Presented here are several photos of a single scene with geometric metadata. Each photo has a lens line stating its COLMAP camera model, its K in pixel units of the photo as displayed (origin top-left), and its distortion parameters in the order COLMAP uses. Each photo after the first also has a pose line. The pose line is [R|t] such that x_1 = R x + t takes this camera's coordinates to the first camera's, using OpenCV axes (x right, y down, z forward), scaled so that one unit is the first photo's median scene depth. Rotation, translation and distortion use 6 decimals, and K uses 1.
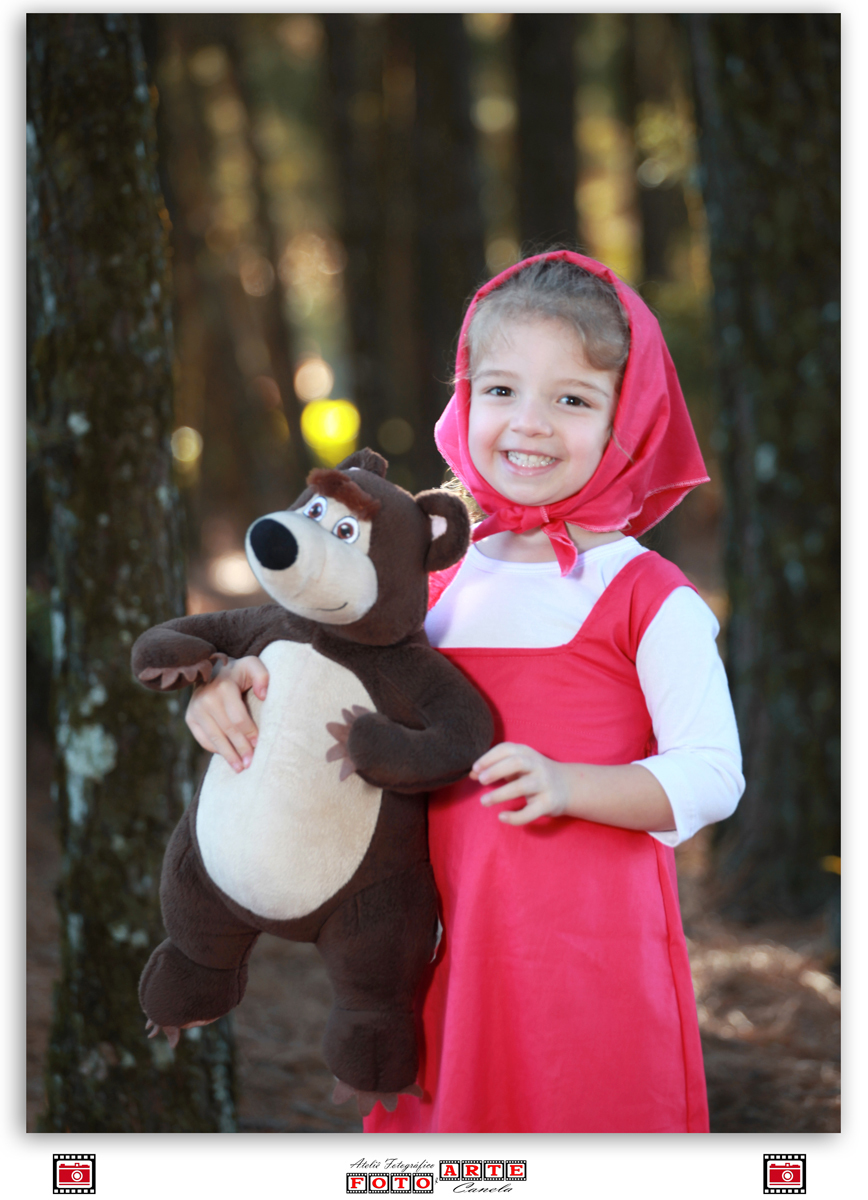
lens RADIAL K [[5036.8, 0, 436.6], [0, 5036.8, 600.5], [0, 0, 1]] dist [1.012273, 0.000000]
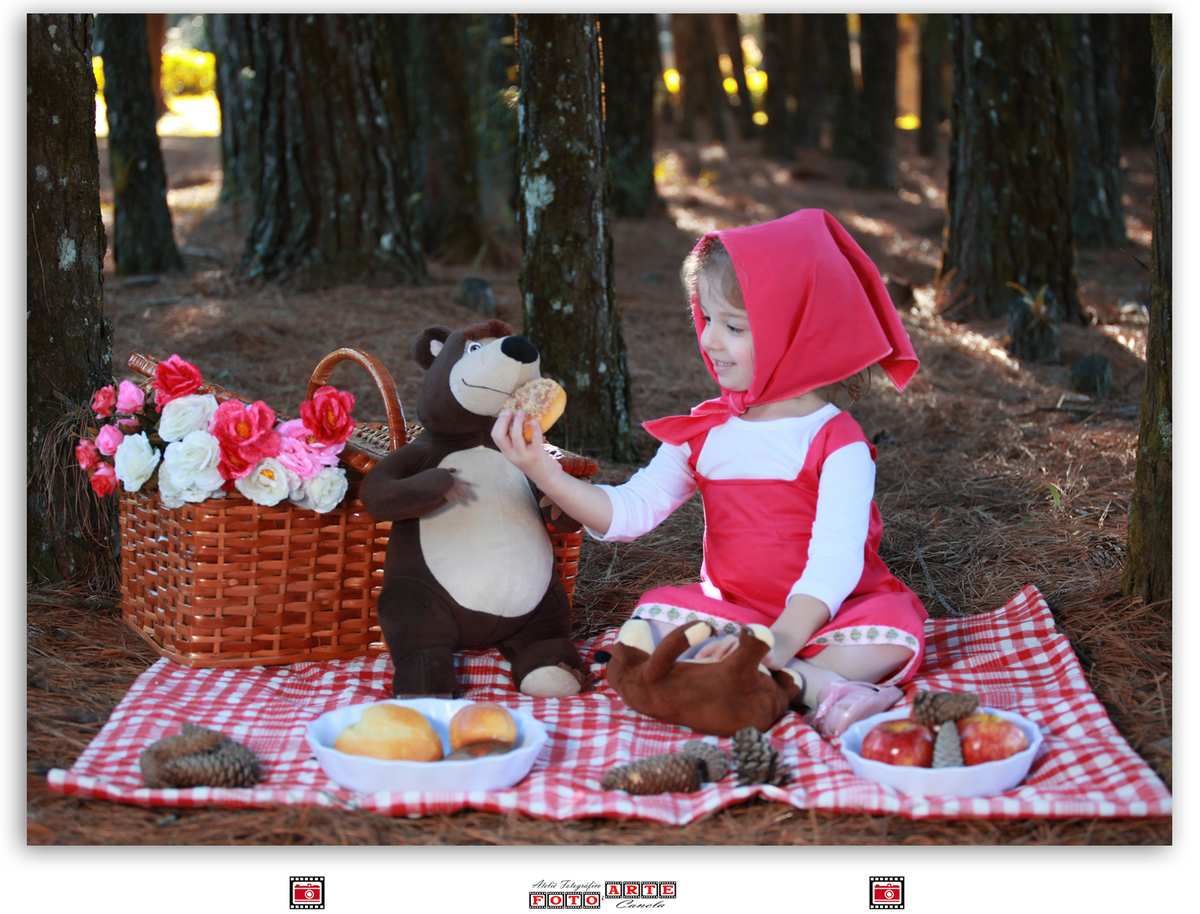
lens RADIAL K [[2764.1, 0, 598.7], [0, 2764.1, 452.2], [0, 0, 1]] dist [-0.334166, 0.000000]
pose [[0.997092, 0.024663, -0.072102, 0.014046], [-0.016739, 0.993955, 0.108506, 0.016789], [0.074342, -0.106984, 0.991478, 0.135471]]
